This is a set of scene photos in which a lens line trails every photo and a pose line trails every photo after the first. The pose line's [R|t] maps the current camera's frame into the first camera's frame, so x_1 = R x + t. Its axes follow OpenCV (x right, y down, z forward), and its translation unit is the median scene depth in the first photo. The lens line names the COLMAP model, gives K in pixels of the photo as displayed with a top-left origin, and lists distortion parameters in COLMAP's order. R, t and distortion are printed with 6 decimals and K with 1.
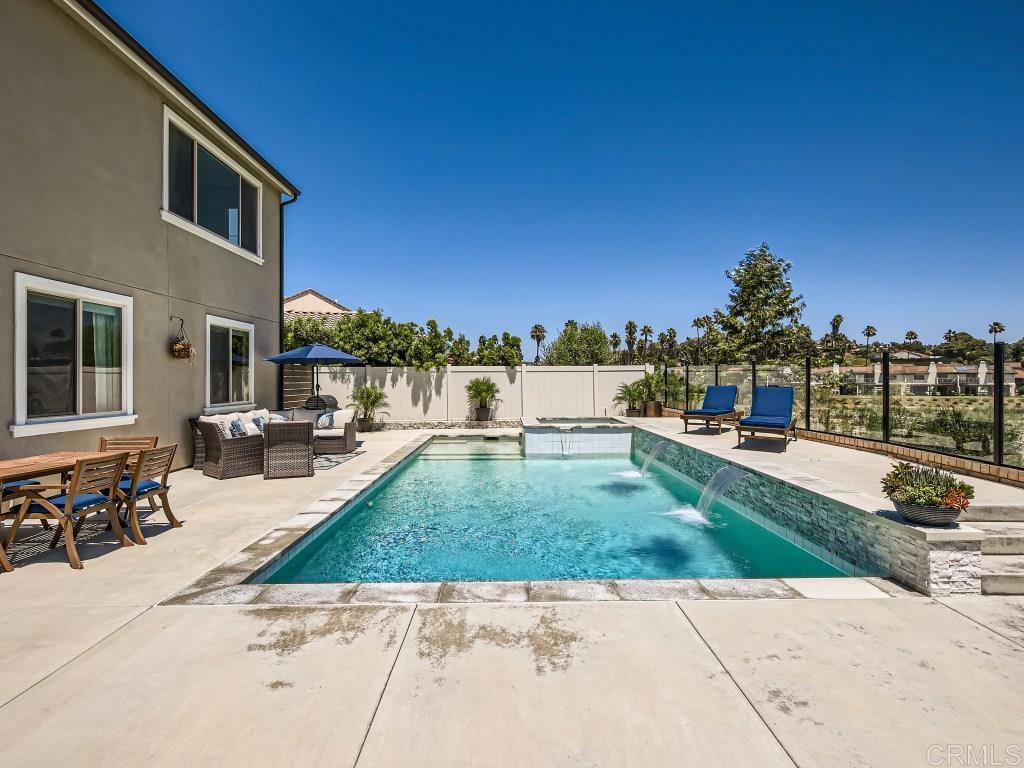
lens RADIAL K [[523.5, 0, 519.7], [0, 523.5, 376.9], [0, 0, 1]] dist [0.001686, 0.001707]
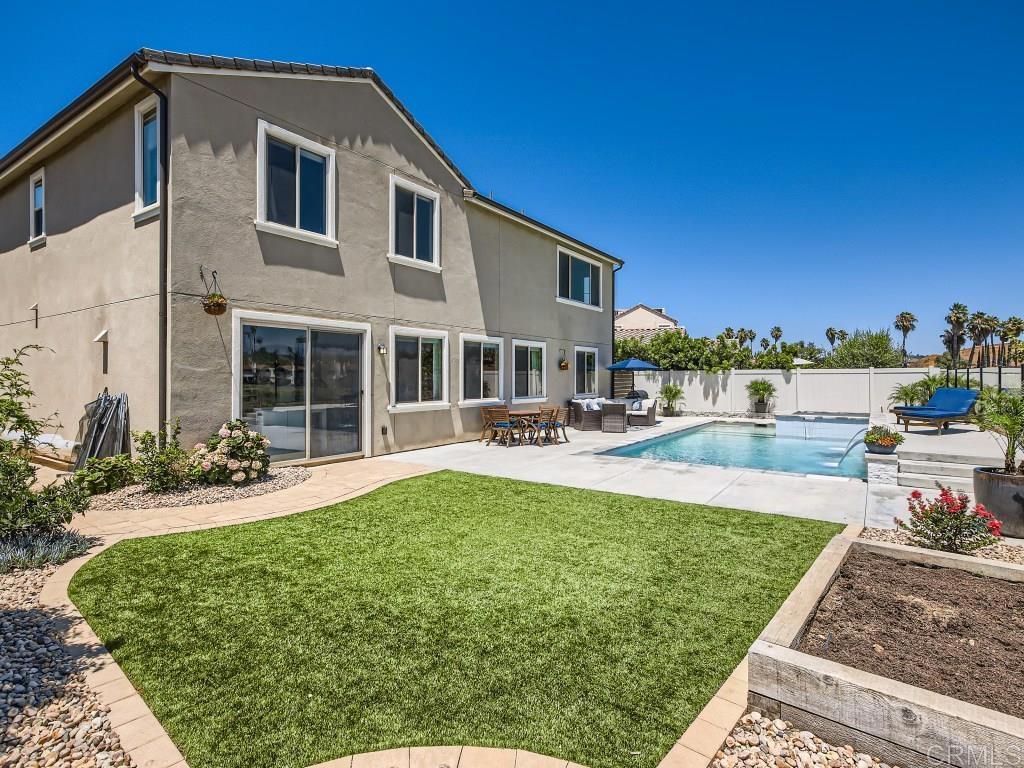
lens RADIAL K [[523.5, 0, 519.7], [0, 523.5, 376.9], [0, 0, 1]] dist [0.001686, 0.001707]
pose [[0.812402, 0.001833, -0.583095, 0.244107], [0.001353, 0.999986, 0.005029, -0.012963], [0.583096, -0.004874, 0.812389, -0.464856]]
